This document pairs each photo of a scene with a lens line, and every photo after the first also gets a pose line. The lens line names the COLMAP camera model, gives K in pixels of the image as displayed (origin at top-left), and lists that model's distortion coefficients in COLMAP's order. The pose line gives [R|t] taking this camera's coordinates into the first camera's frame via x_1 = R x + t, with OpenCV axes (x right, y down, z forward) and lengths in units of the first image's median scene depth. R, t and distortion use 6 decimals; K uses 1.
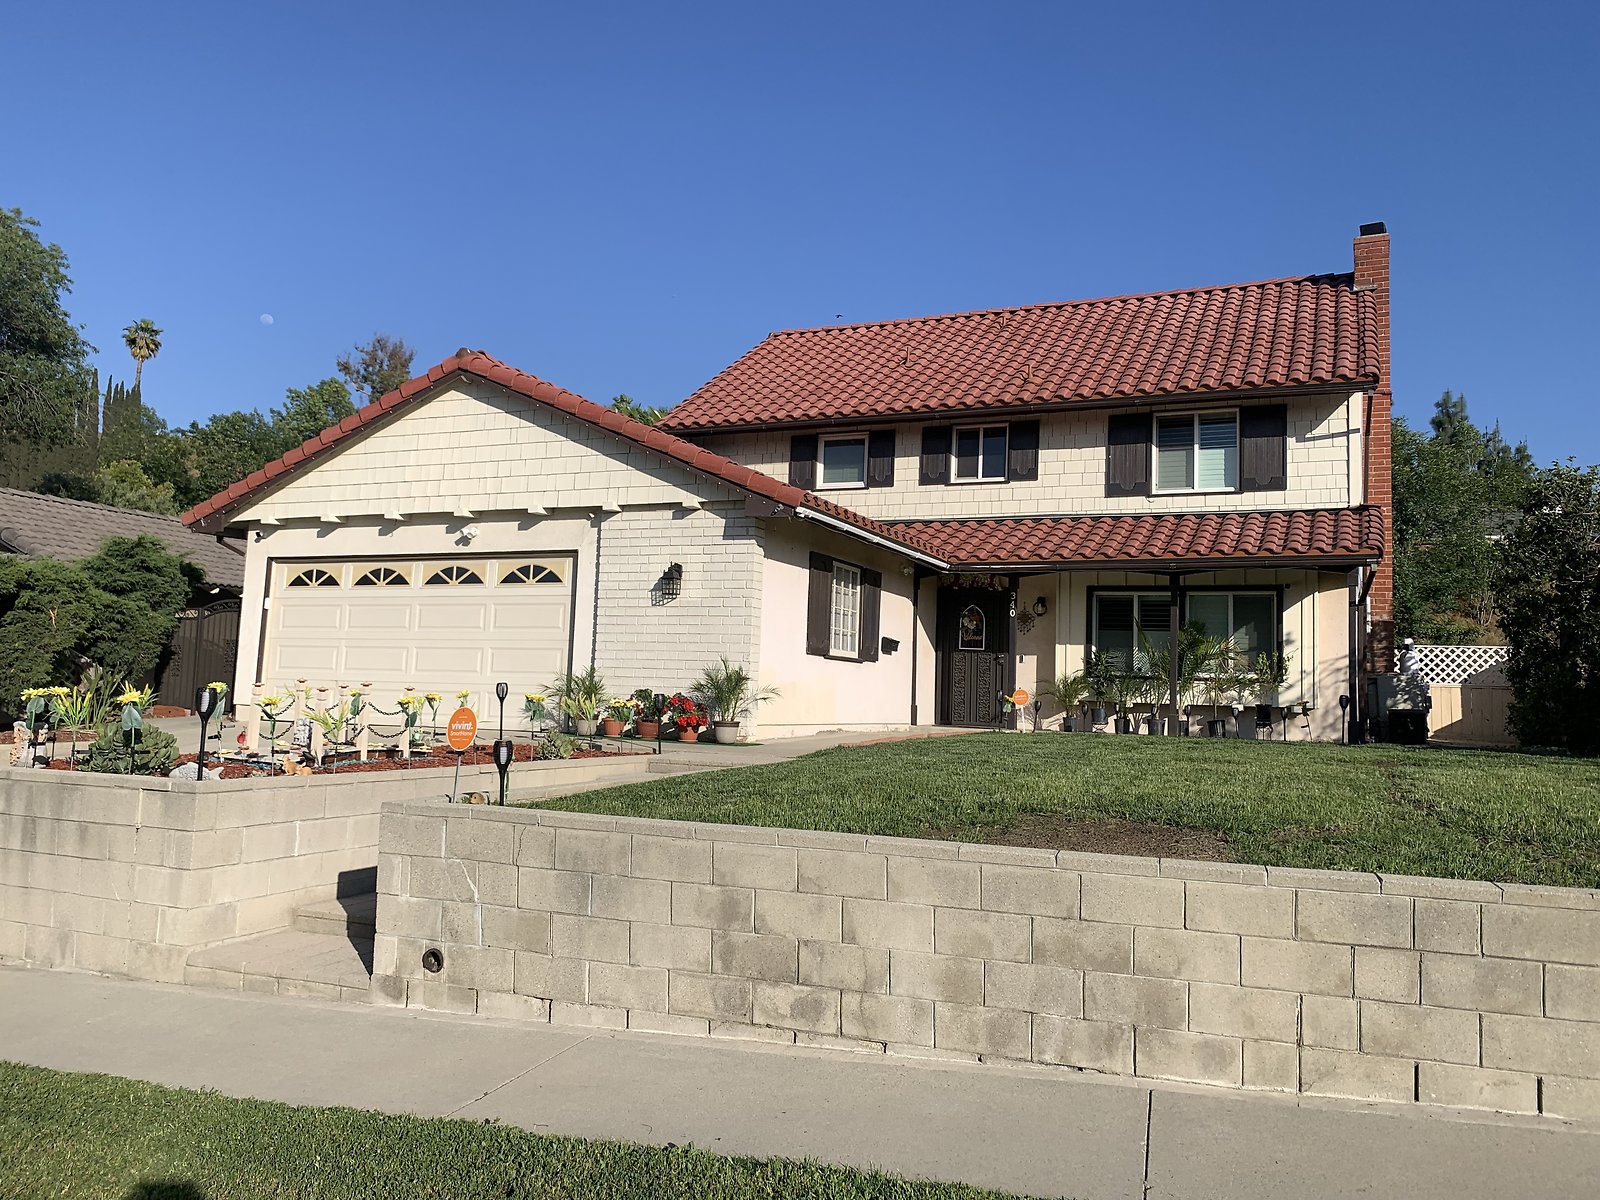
lens RADIAL K [[1204.4, 0, 791.3], [0, 1204.4, 585.8], [0, 0, 1]] dist [0.041907, -0.043623]
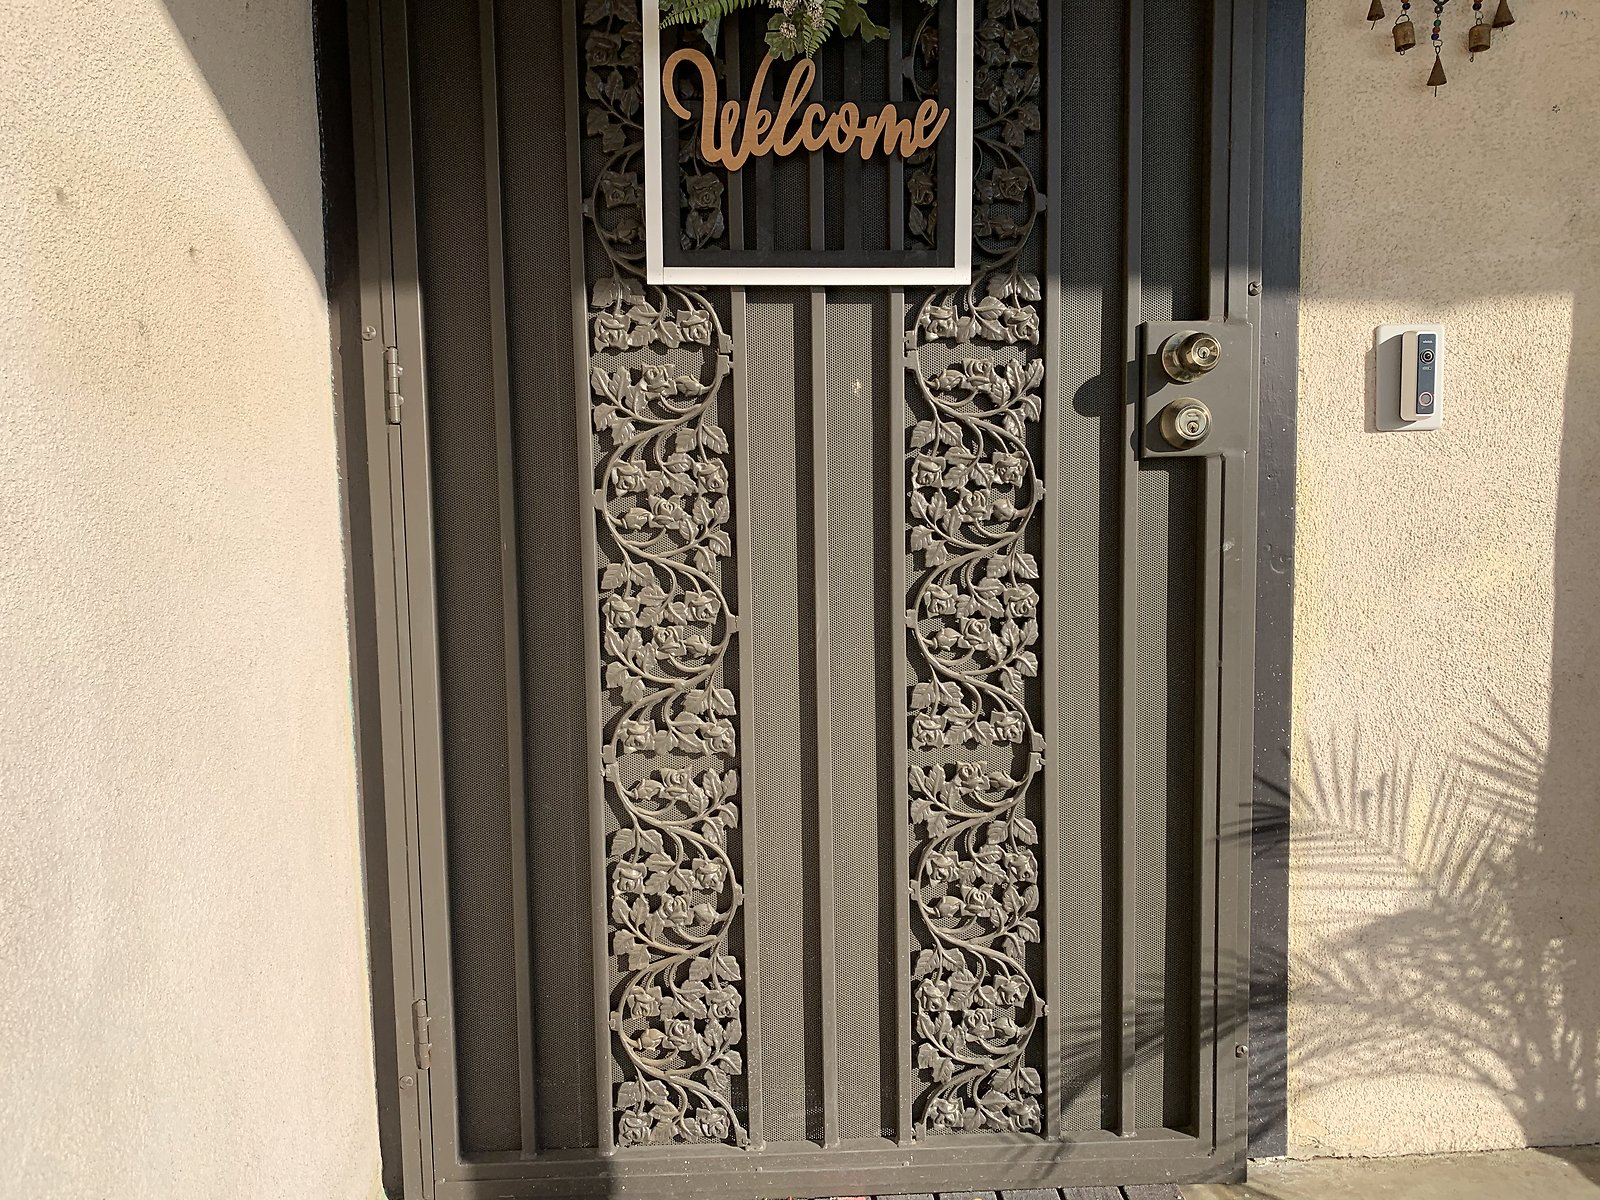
lens RADIAL K [[1204.4, 0, 791.3], [0, 1204.4, 585.8], [0, 0, 1]] dist [0.041907, -0.043623]
pose [[0.892089, -0.093973, 0.441980, 0.133314], [0.008997, 0.981635, 0.190554, 0.068459], [-0.451770, -0.166015, 0.876552, 1.101351]]
